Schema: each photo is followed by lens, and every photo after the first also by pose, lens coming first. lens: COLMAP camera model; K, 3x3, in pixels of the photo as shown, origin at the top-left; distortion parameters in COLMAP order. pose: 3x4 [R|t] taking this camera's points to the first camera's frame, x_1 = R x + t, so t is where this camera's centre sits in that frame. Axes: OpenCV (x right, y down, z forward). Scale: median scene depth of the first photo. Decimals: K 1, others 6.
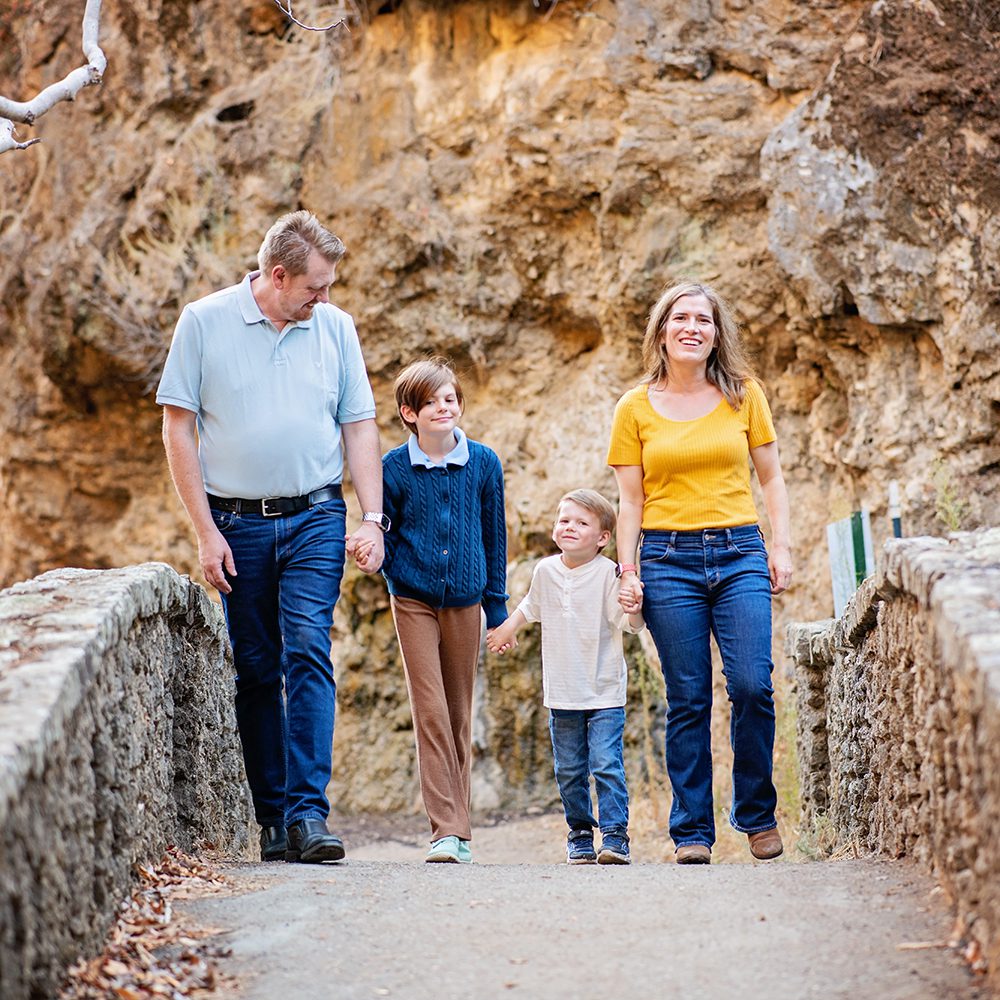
lens RADIAL K [[4271.3, 0, 500.0], [0, 4271.3, 500.0], [0, 0, 1]] dist [0.171598, 0.696625]
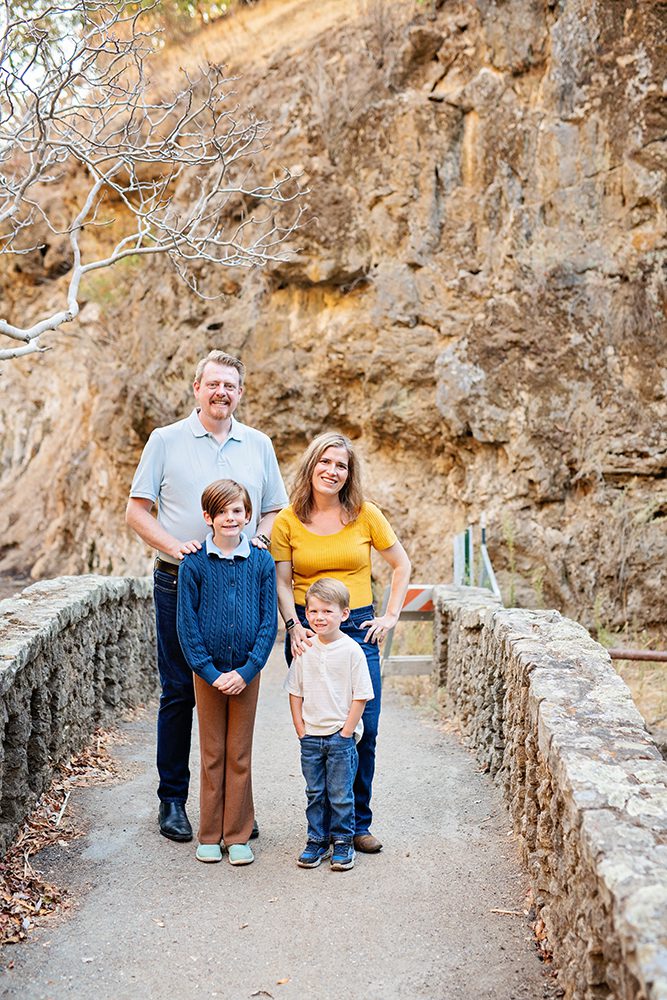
lens RADIAL K [[1426.9, 0, 333.5], [0, 1426.9, 500.0], [0, 0, 1]] dist [0.007159, 0.009992]
pose [[0.997579, 0.069538, -0.000298, 0.011737], [-0.069489, 0.997022, 0.033440, -0.028519], [0.002623, -0.033338, 0.999441, 0.228848]]
